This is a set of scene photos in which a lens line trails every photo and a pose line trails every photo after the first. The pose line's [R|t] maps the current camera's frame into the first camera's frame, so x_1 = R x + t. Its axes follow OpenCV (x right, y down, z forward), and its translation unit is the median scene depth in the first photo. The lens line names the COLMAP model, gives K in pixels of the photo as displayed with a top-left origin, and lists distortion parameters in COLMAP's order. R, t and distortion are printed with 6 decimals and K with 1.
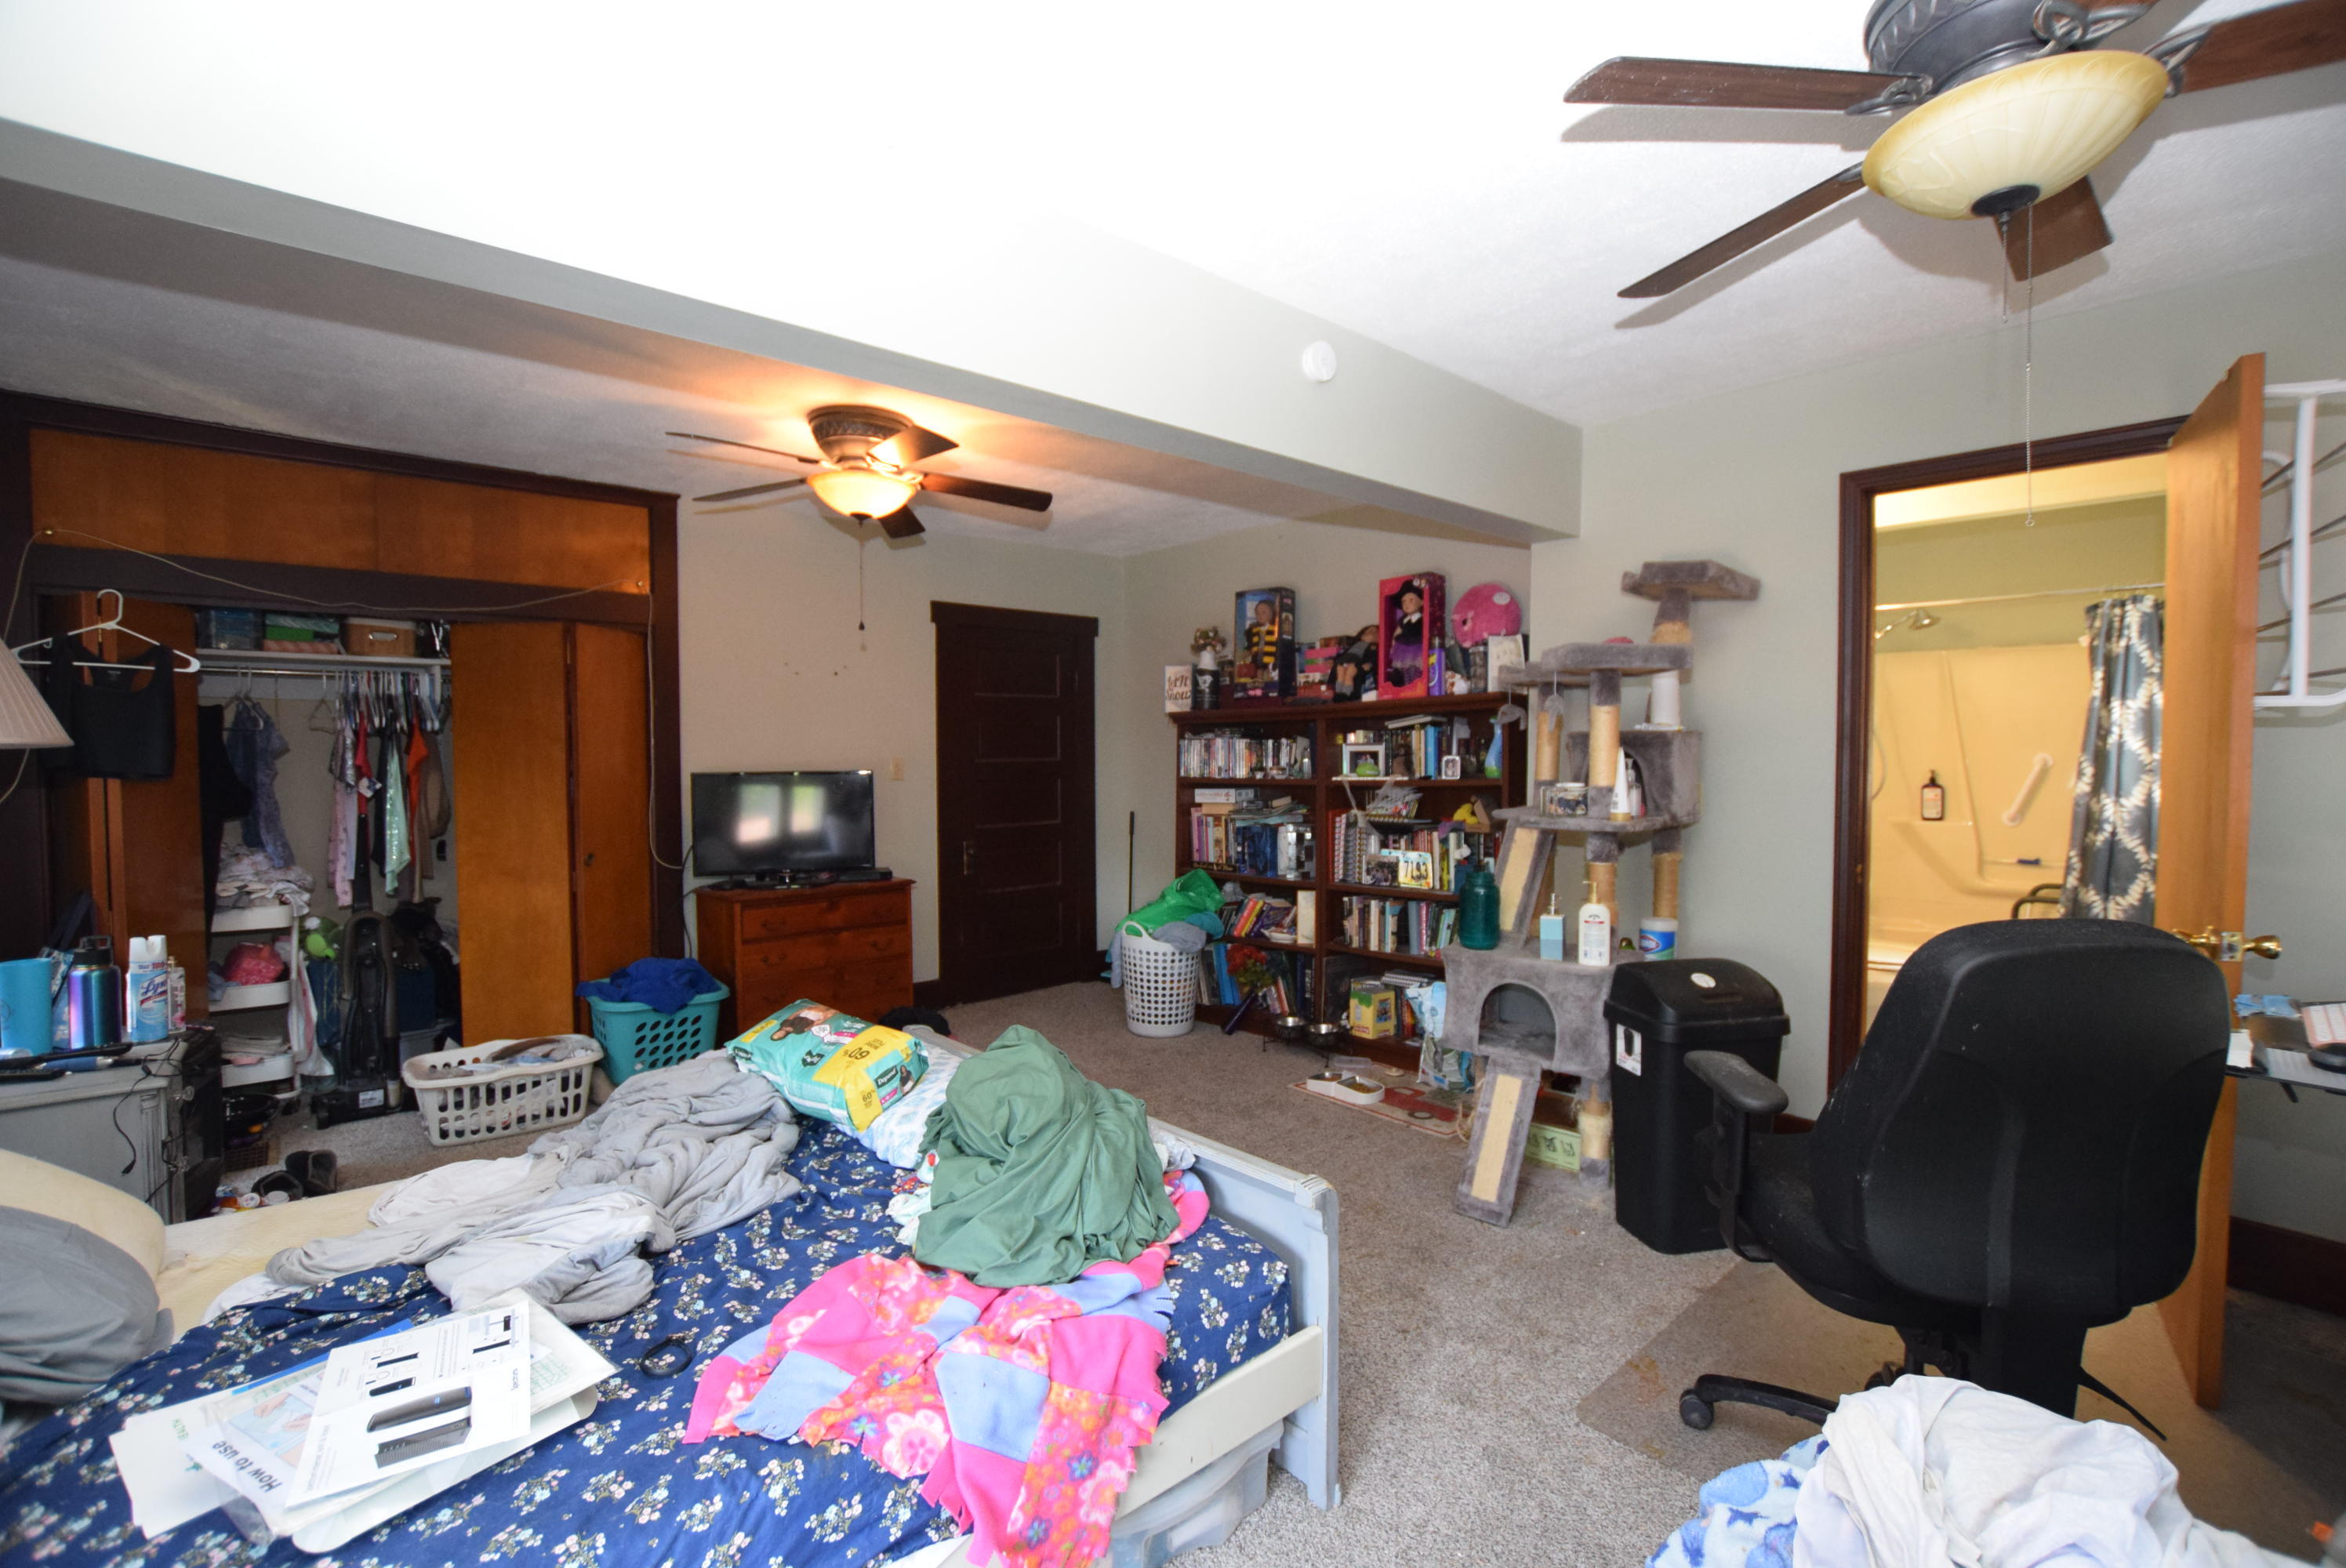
lens RADIAL K [[1051.9, 0, 1171.5], [0, 1051.9, 789.5], [0, 0, 1]] dist [-0.032685, -0.000406]
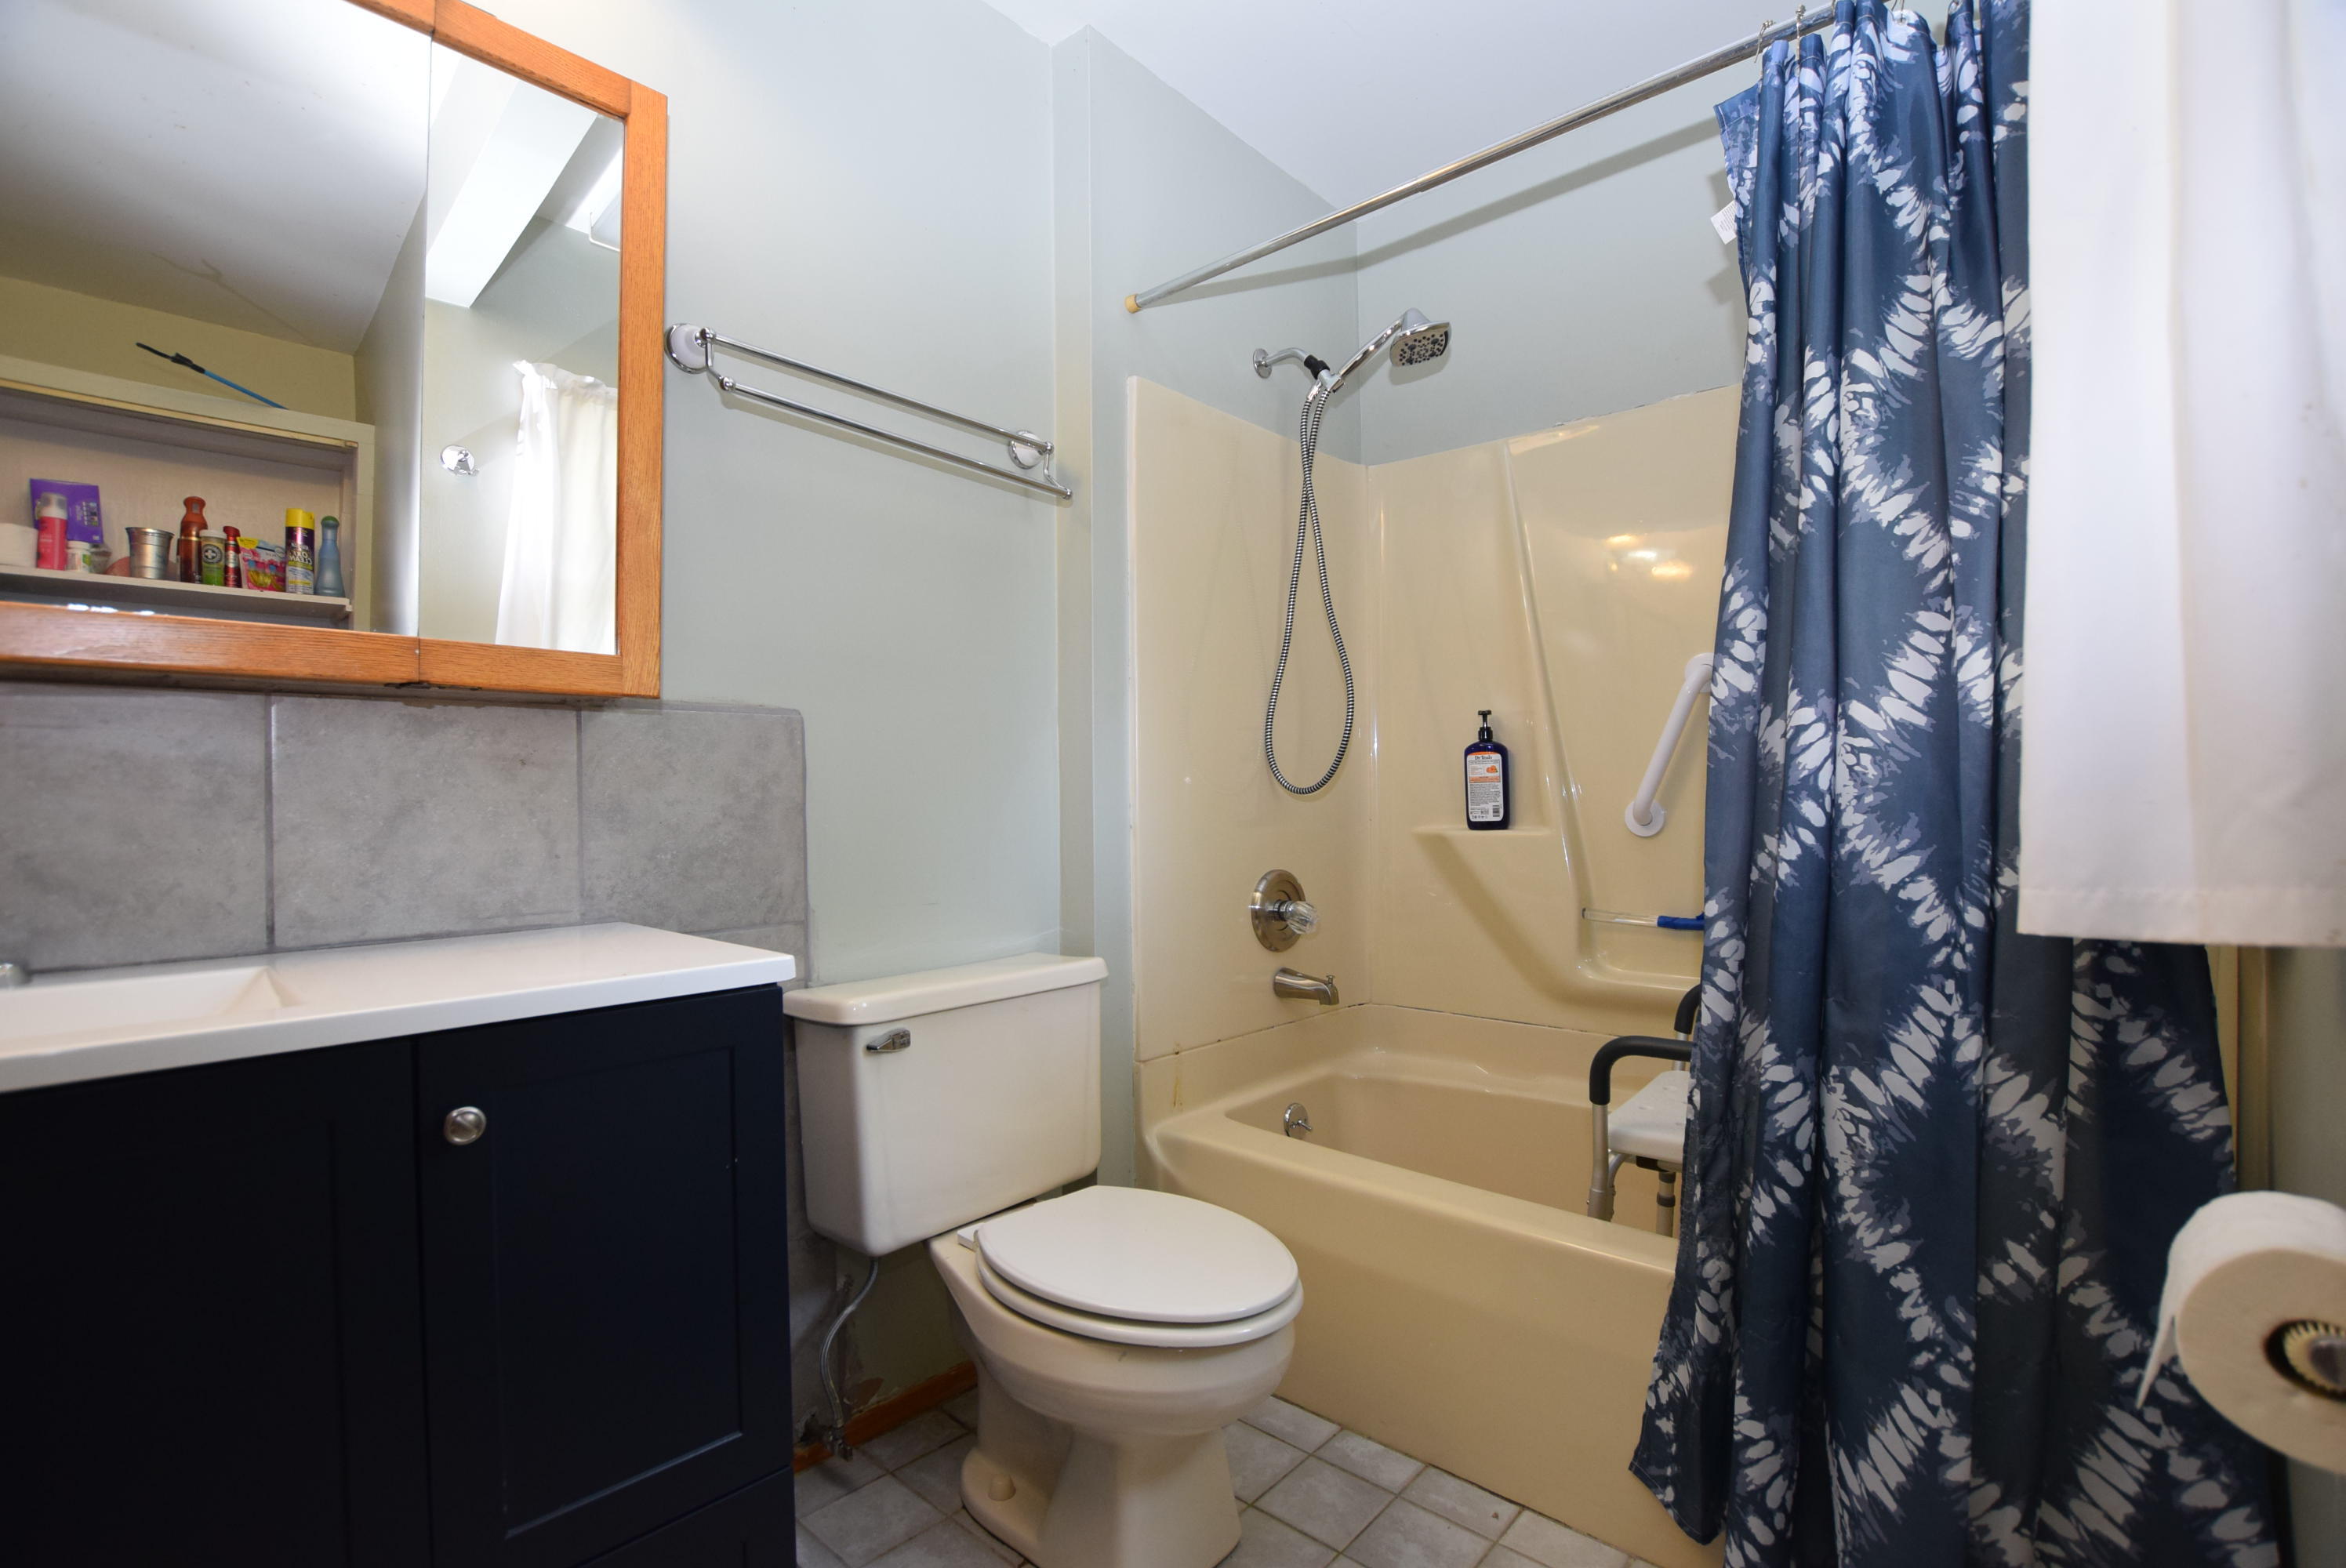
lens RADIAL K [[1051.9, 0, 1171.8], [0, 1051.9, 784.7], [0, 0, 1]] dist [-0.032685, -0.000406]
pose [[0.992906, -0.009983, 0.118481, 0.714171], [0.016080, 0.998589, -0.050617, 0.041337], [-0.117808, 0.052163, 0.991665, 0.746010]]
